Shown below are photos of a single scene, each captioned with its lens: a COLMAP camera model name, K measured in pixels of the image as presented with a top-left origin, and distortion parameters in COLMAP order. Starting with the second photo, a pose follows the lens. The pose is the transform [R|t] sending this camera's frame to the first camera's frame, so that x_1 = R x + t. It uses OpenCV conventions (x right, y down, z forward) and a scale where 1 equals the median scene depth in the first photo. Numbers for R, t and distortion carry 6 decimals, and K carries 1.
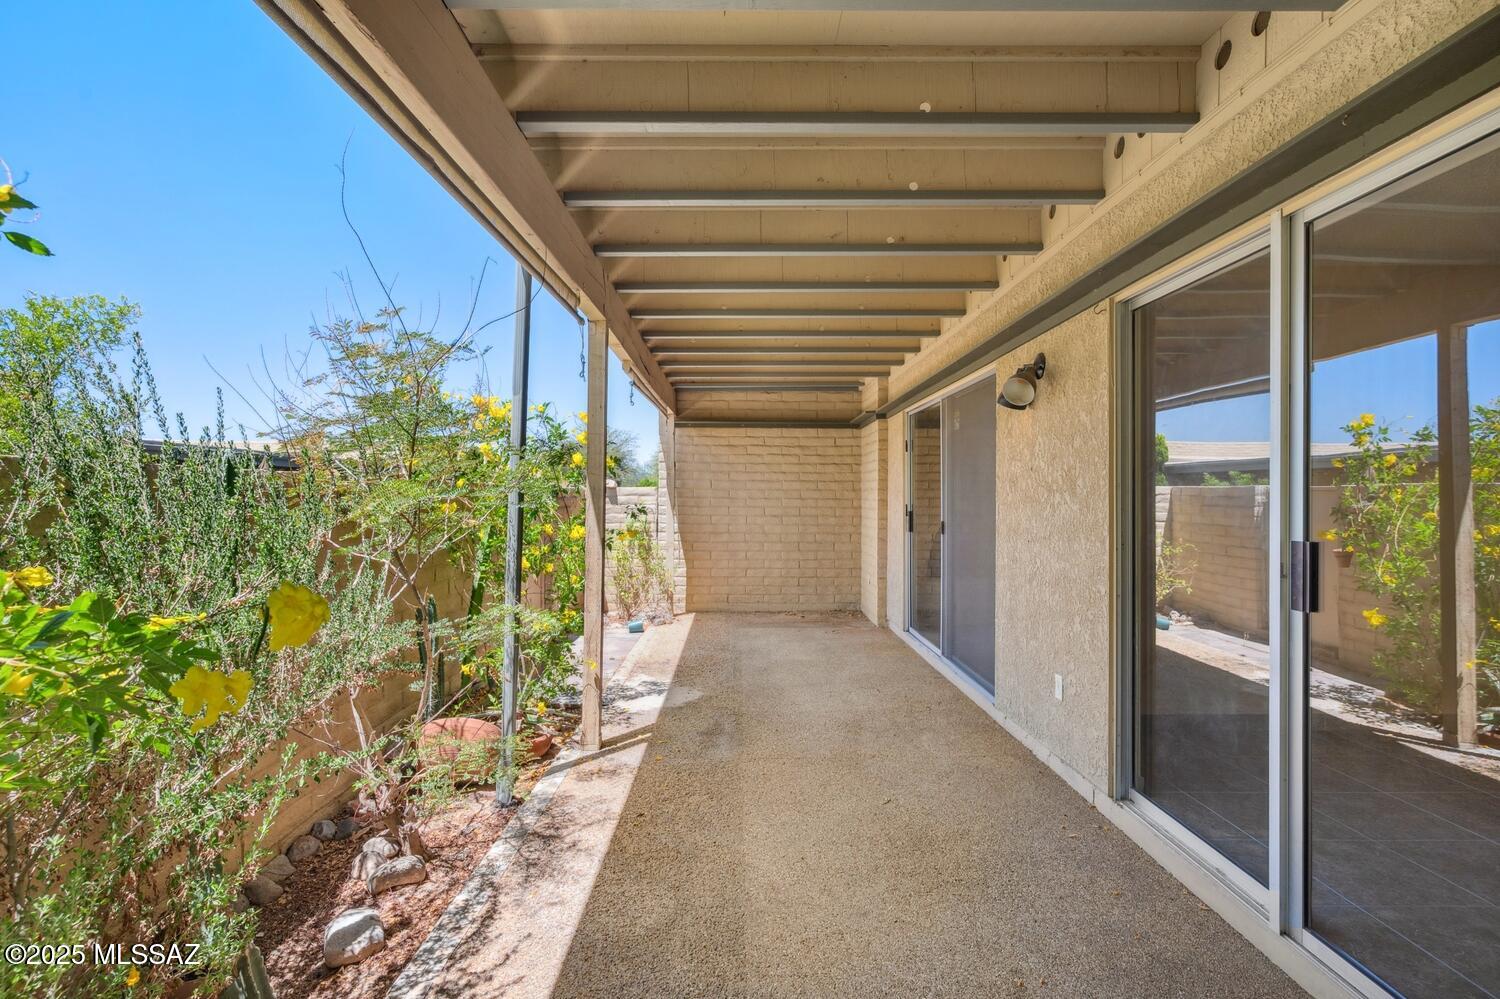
lens RADIAL K [[721.1, 0, 748.8], [0, 721.1, 495.7], [0, 0, 1]] dist [0.008493, 0.001441]
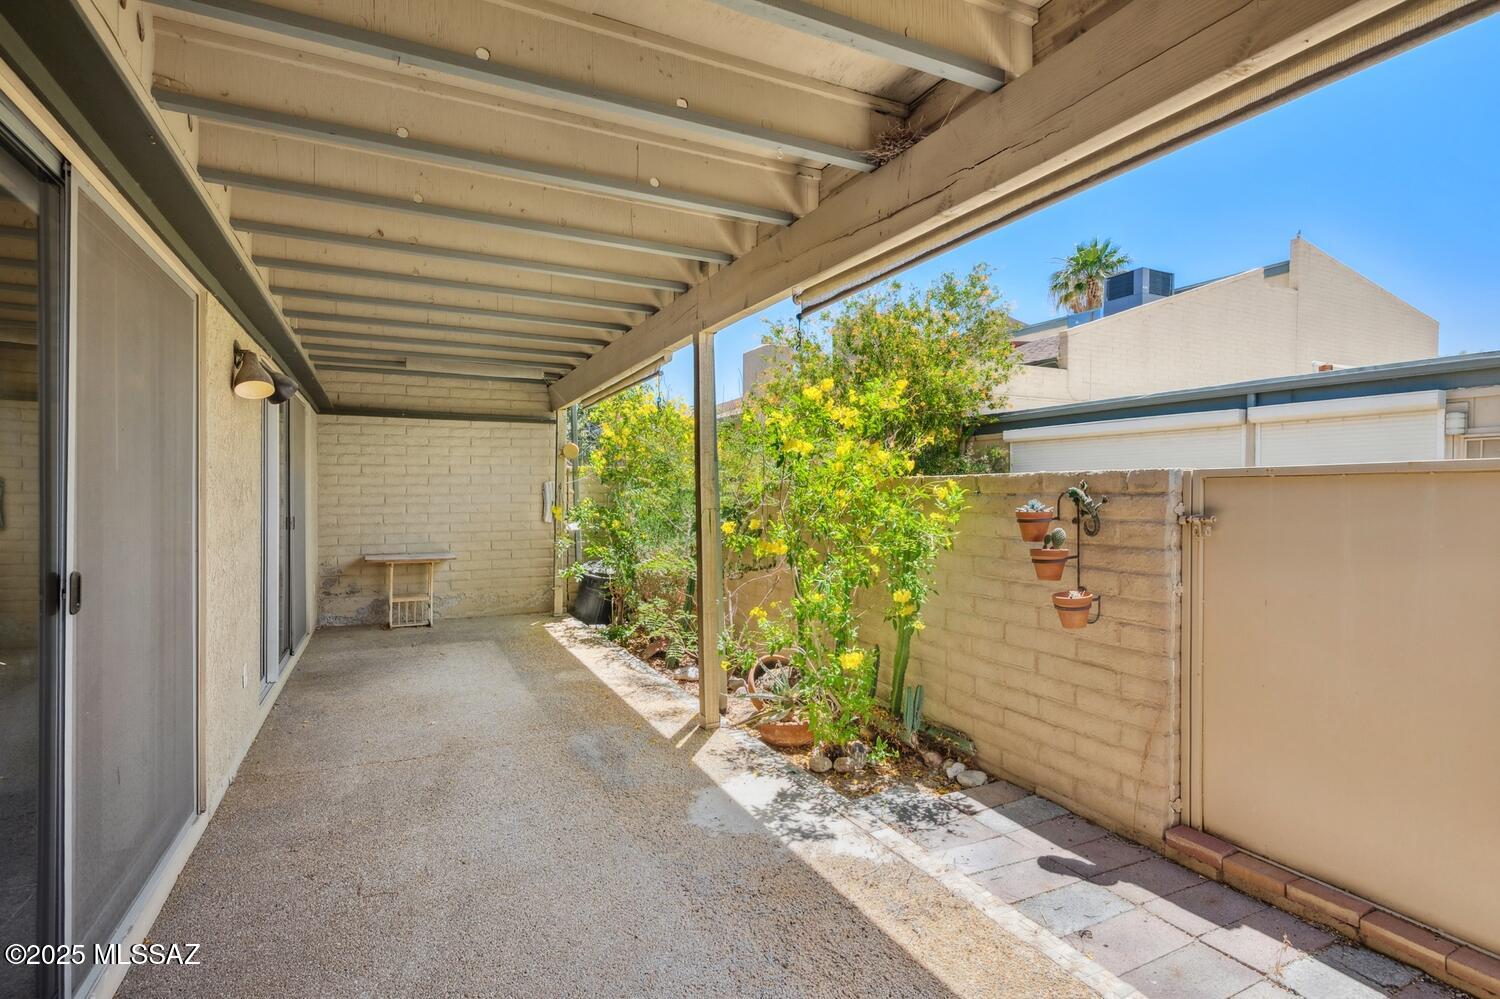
lens RADIAL K [[721.1, 0, 746.3], [0, 721.1, 498.2], [0, 0, 1]] dist [0.008493, 0.001441]
pose [[-0.903895, -0.003704, -0.427737, 0.216739], [-0.001899, 0.999987, -0.004645, 0.013640], [0.427749, -0.003386, -0.903891, 2.213631]]
